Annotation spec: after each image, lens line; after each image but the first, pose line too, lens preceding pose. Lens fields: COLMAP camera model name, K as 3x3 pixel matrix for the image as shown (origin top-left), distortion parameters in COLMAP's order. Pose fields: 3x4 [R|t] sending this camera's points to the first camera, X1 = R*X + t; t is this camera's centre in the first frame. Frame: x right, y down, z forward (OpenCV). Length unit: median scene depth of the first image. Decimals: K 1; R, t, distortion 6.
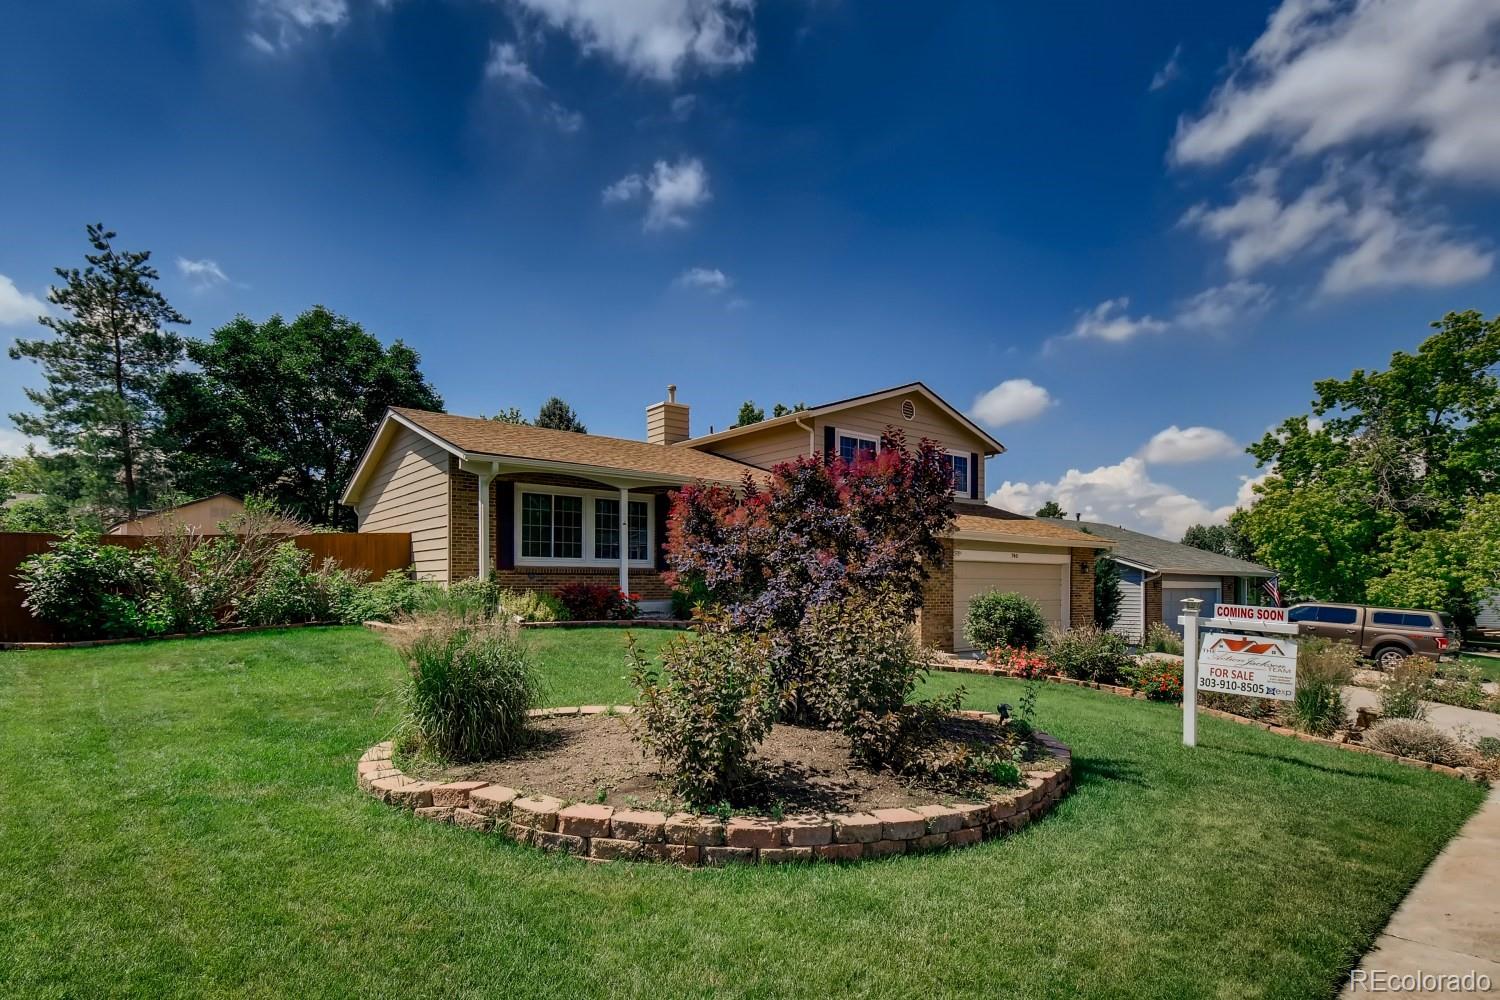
lens RADIAL K [[706.7, 0, 737.3], [0, 706.7, 493.6], [0, 0, 1]] dist [0.057664, -0.035492]
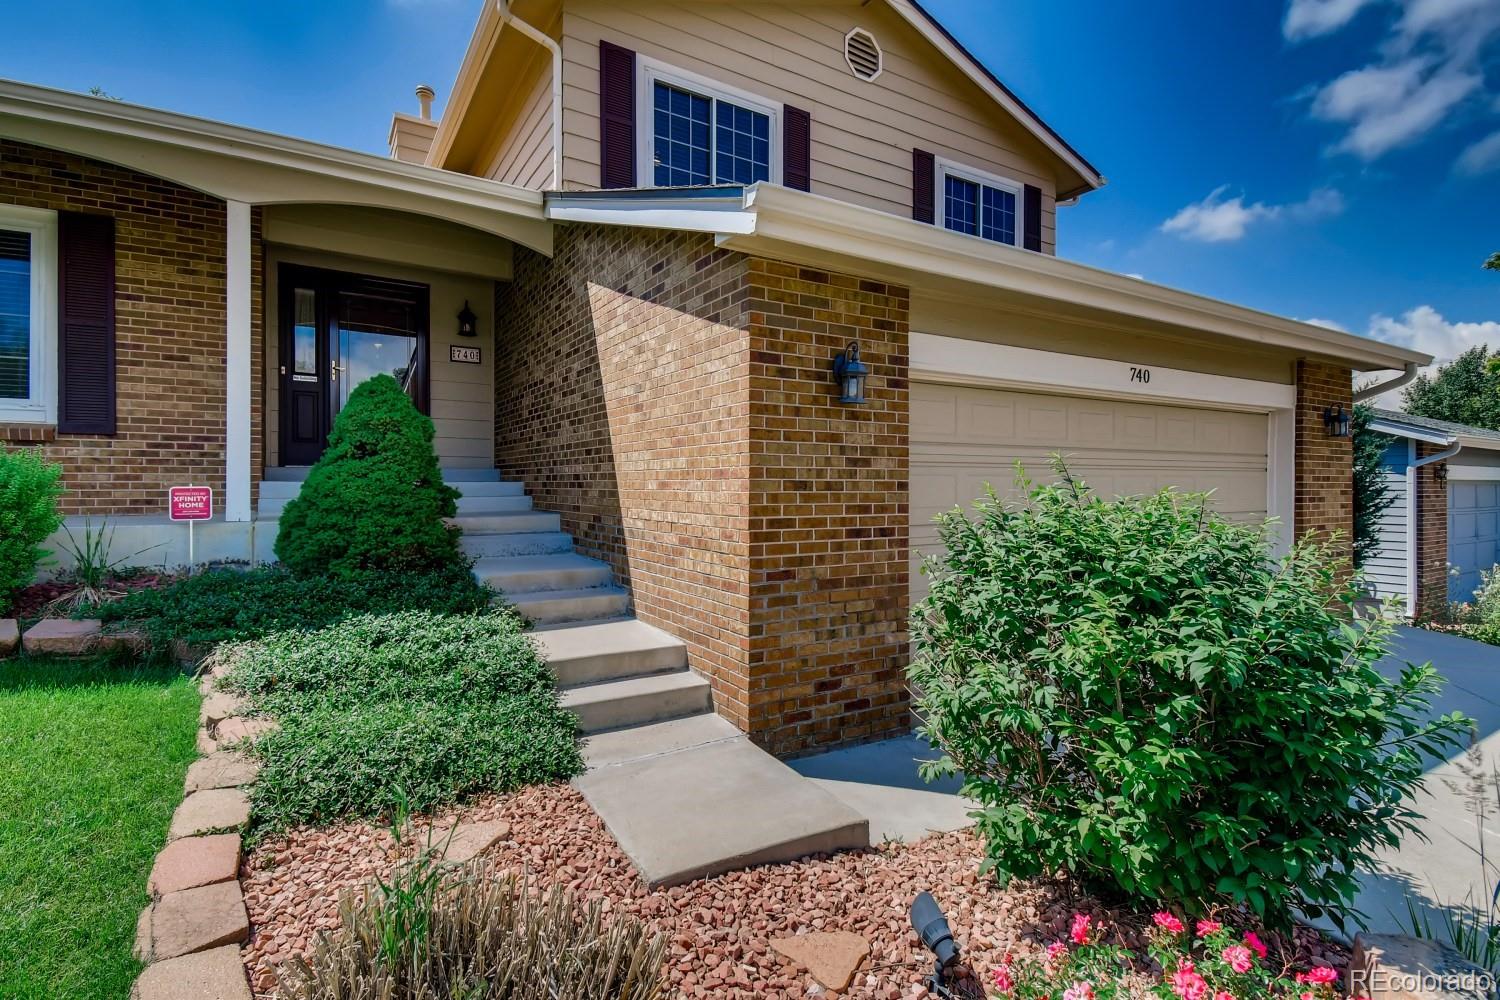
lens RADIAL K [[708.1, 0, 714.4], [0, 708.1, 464.8], [0, 0, 1]] dist [0.024357, -0.000045]
pose [[0.993302, -0.004322, -0.115465, 0.193971], [0.016260, 0.994585, 0.102646, 0.073391], [0.114396, -0.103836, 0.987994, 0.538064]]
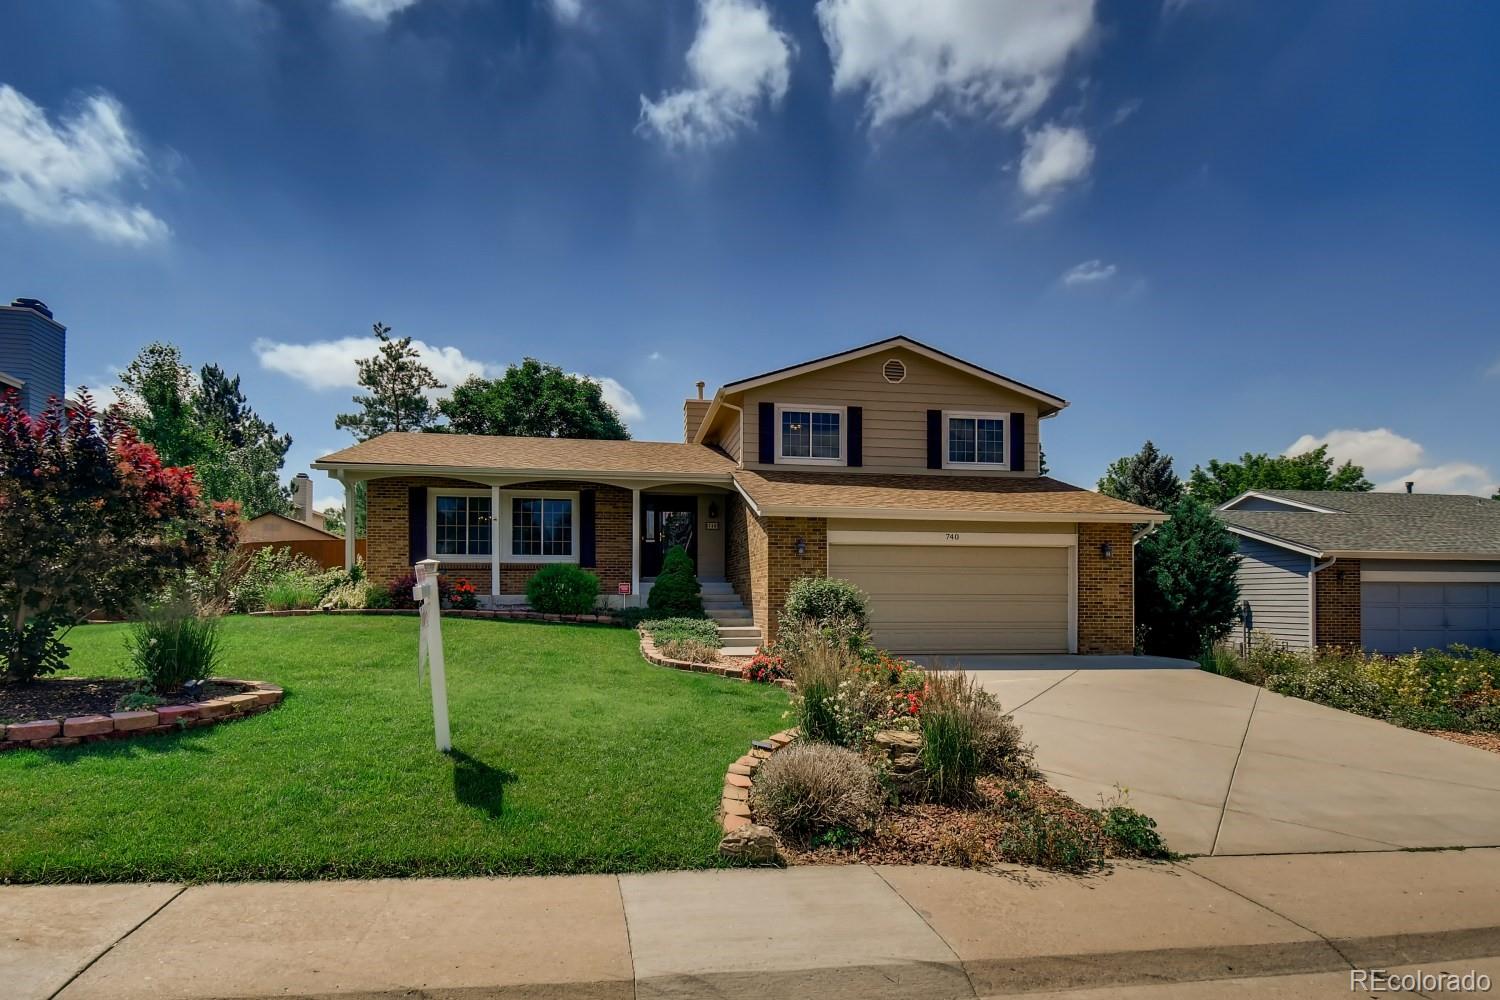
lens RADIAL K [[706.7, 0, 737.3], [0, 706.7, 493.6], [0, 0, 1]] dist [0.057664, -0.035492]
pose [[0.890005, -0.068528, -0.450772, 0.430971], [0.061422, 0.997649, -0.030395, 0.039790], [0.451795, -0.000635, 0.892122, 0.160794]]
